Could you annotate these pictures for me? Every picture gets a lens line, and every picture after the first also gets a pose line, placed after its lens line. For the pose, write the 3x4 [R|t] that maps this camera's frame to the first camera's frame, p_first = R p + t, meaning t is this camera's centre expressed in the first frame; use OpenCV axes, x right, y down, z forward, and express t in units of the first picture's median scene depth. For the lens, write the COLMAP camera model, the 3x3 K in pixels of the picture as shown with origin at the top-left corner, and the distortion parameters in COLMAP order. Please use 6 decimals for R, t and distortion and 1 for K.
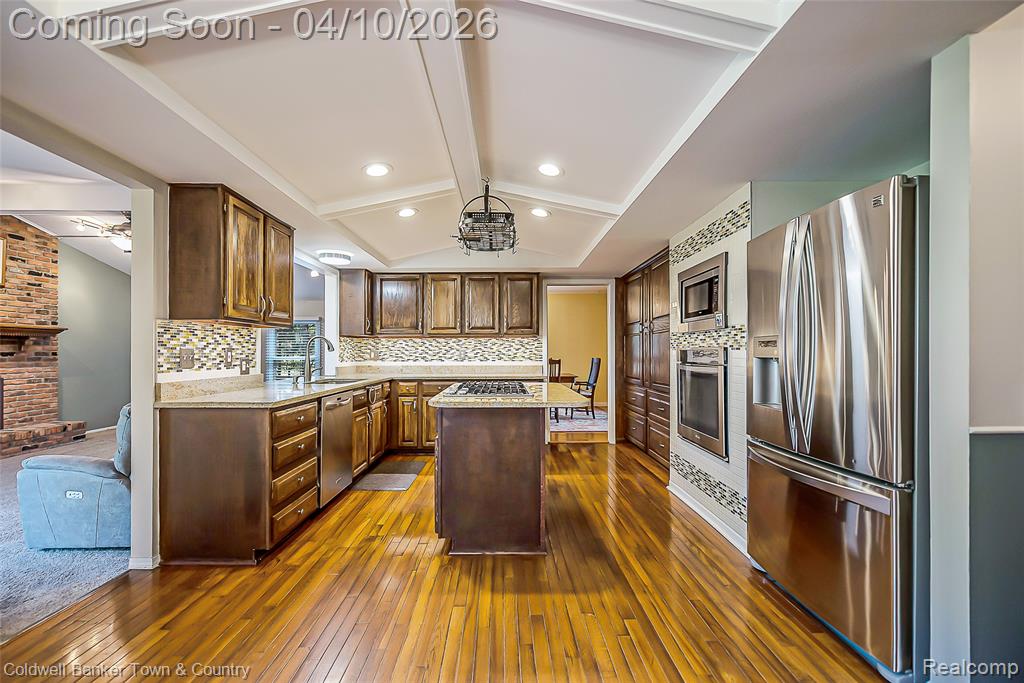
lens RADIAL K [[439.6, 0, 511.5], [0, 439.6, 348.6], [0, 0, 1]] dist [-0.003798, -0.001820]
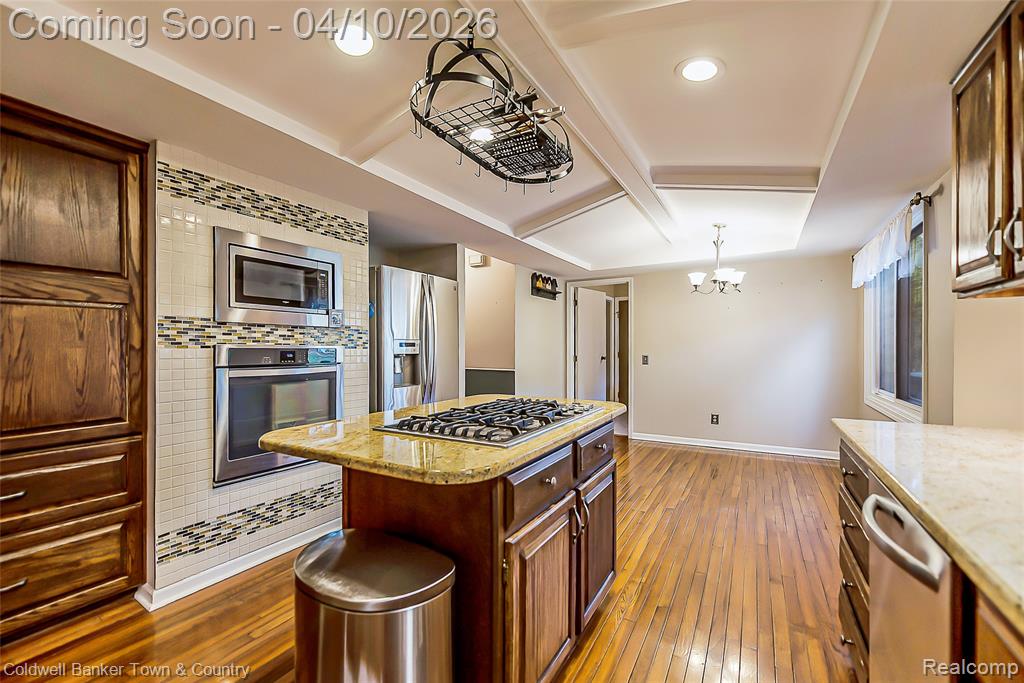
lens RADIAL K [[439.6, 0, 514.7], [0, 439.6, 345.2], [0, 0, 1]] dist [-0.003798, -0.001820]
pose [[-0.869521, -0.003884, 0.493880, -0.186976], [-0.007616, 0.999956, -0.005544, -0.001123], [-0.493837, -0.008582, -0.869512, 0.827773]]
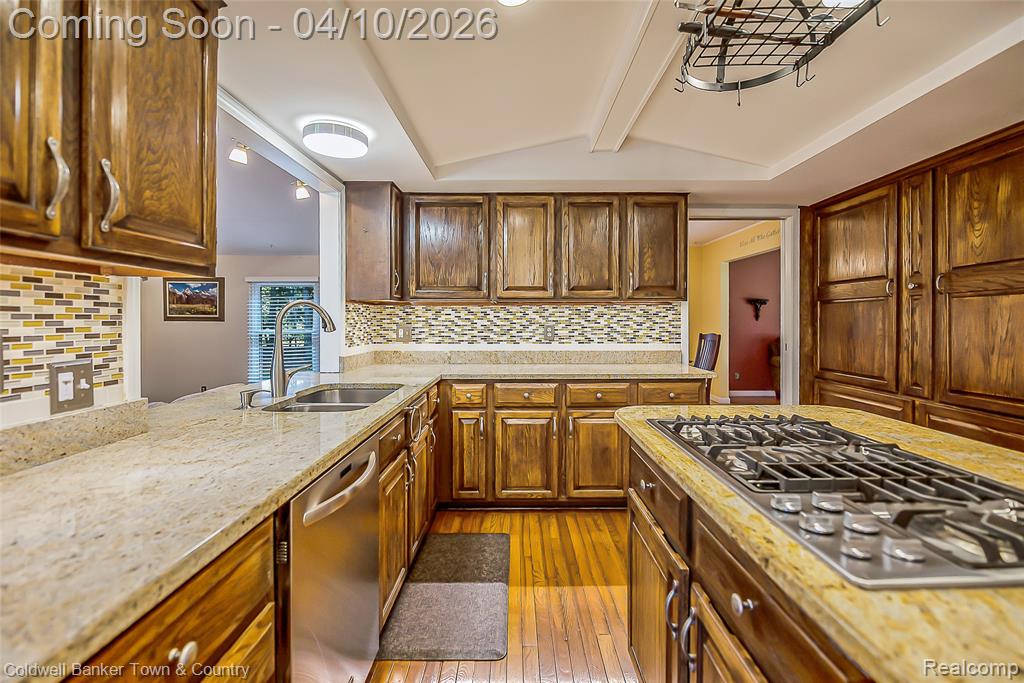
lens RADIAL K [[439.6, 0, 523.7], [0, 439.6, 321.0], [0, 0, 1]] dist [-0.003798, -0.001820]
pose [[0.999918, 0.000680, 0.012808, -0.159088], [-0.000822, 0.999938, 0.011096, -0.009339], [-0.012800, -0.011106, 0.999856, 0.403056]]
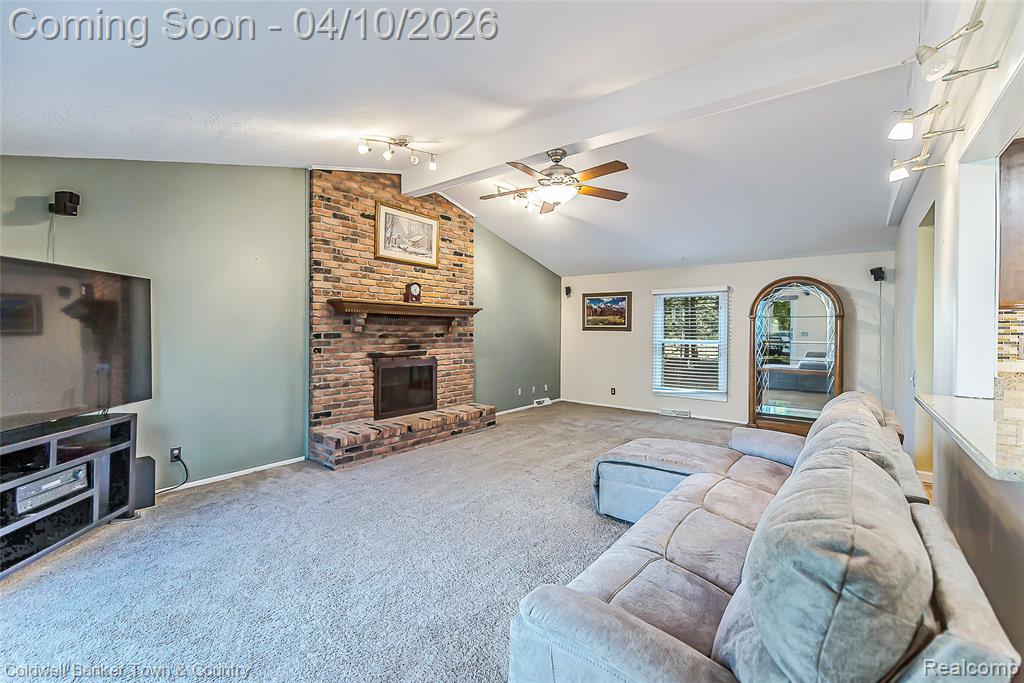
lens RADIAL K [[439.6, 0, 509.1], [0, 439.6, 328.1], [0, 0, 1]] dist [-0.003798, -0.001820]
pose [[0.783386, 0.000818, -0.621535, -0.446157], [-0.000248, 0.999999, 0.001004, -0.004705], [0.621535, -0.000633, 0.783386, 0.339300]]
